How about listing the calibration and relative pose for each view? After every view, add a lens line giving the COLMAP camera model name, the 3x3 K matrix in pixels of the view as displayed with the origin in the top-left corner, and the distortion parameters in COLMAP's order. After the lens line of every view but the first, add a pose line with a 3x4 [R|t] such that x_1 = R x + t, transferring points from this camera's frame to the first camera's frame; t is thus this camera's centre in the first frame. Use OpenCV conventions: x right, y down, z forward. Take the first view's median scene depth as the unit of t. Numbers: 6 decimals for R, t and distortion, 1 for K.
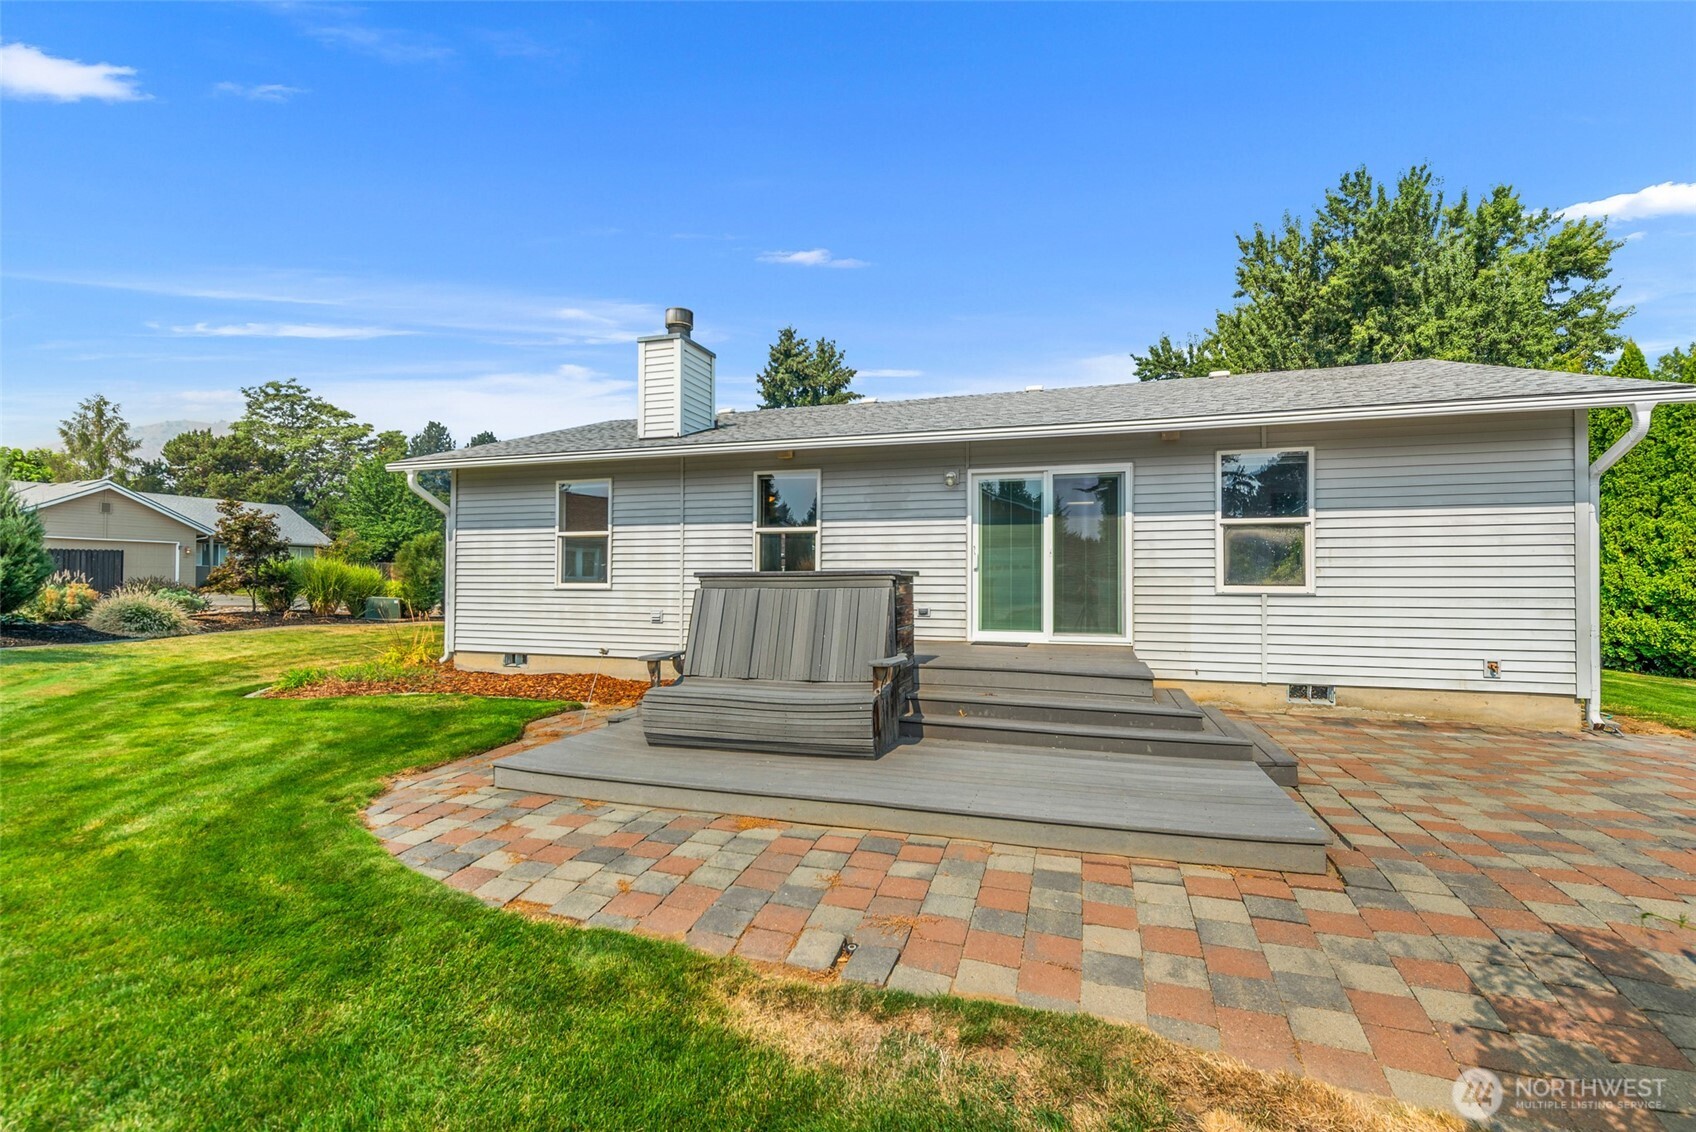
lens RADIAL K [[715.3, 0, 893.8], [0, 715.3, 572.5], [0, 0, 1]] dist [0.000976, -0.000296]
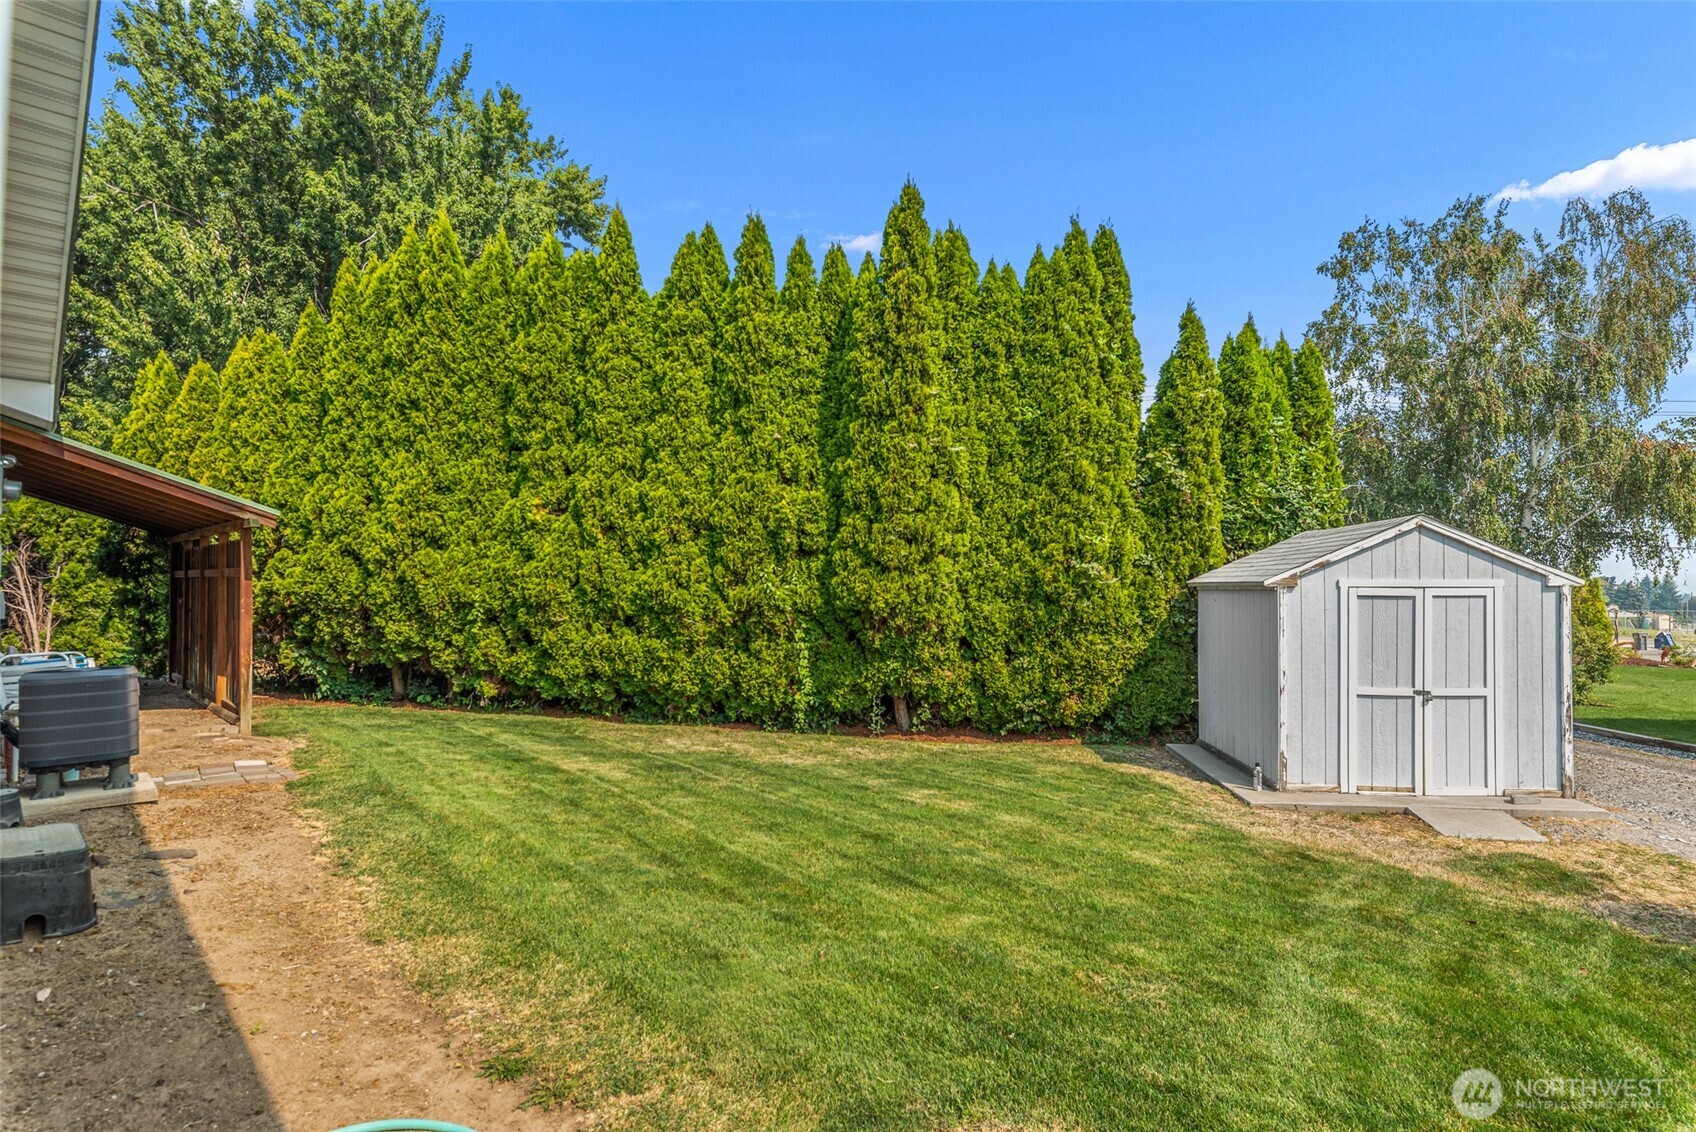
lens RADIAL K [[895.9, 0, 820.9], [0, 895.9, 573.4], [0, 0, 1]] dist [-0.002820, -0.000184]
pose [[0.520305, 0.010085, 0.853921, 0.675282], [-0.016692, 0.999859, -0.001637, 0.010495], [-0.853818, -0.013402, 0.520400, 0.643495]]
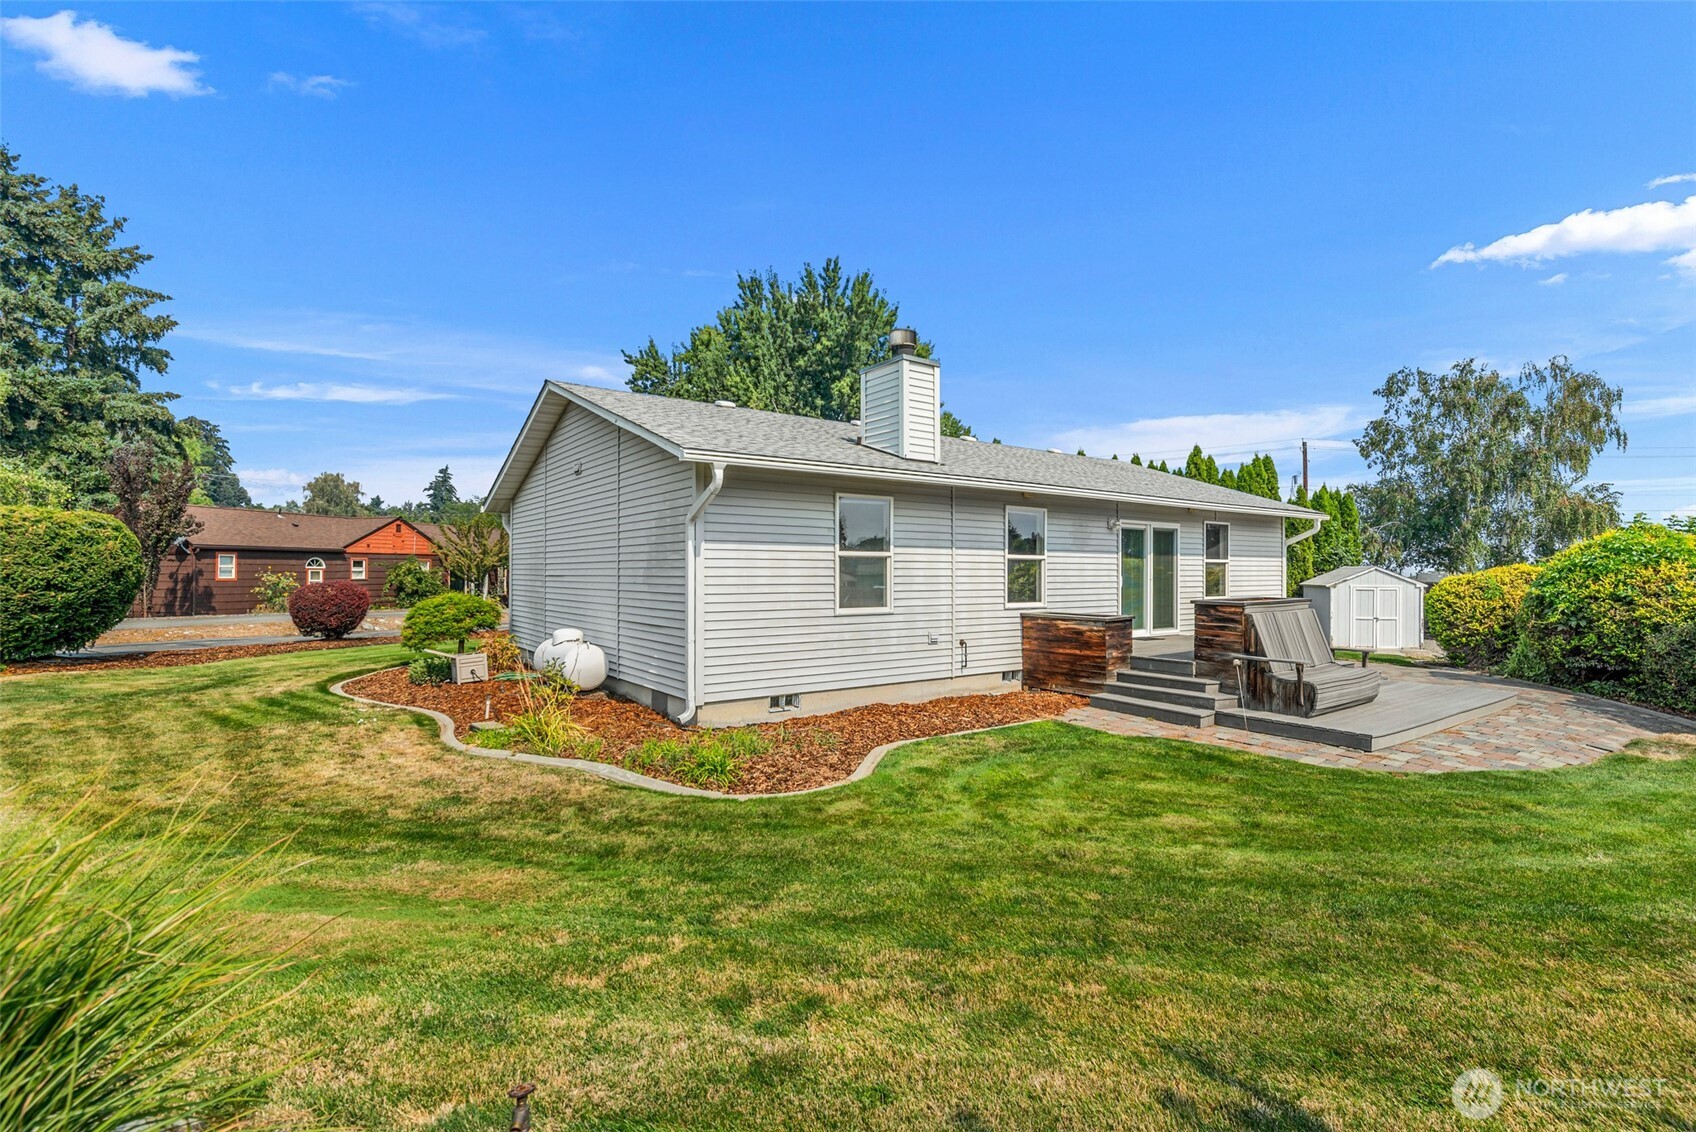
lens RADIAL K [[731.3, 0, 860.7], [0, 731.3, 572.6], [0, 0, 1]] dist [-0.001265, -0.000285]
pose [[0.627513, -0.001243, 0.778605, -1.173870], [-0.012642, 0.999851, 0.011786, -0.041384], [-0.778504, -0.017239, 0.627403, 0.414881]]
